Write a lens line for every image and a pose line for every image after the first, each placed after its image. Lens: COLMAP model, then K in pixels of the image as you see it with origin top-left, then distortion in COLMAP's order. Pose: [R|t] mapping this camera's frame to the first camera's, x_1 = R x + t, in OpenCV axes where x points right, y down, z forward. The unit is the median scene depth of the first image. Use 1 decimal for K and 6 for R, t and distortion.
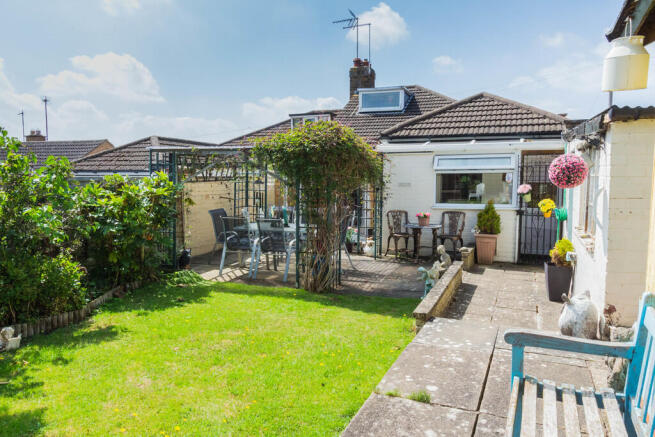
lens RADIAL K [[470.9, 0, 327.5], [0, 470.9, 218.5], [0, 0, 1]] dist [0.003116, 0.000961]
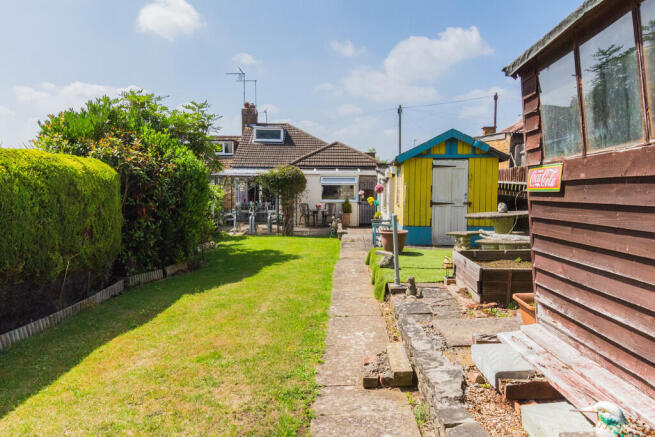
lens RADIAL K [[470.9, 0, 327.5], [0, 470.9, 218.5], [0, 0, 1]] dist [0.003116, 0.000961]
pose [[0.933344, -0.023816, 0.358193, -0.512134], [0.024370, 0.999699, 0.002967, 0.047538], [-0.358156, 0.005960, 0.933643, -0.984920]]
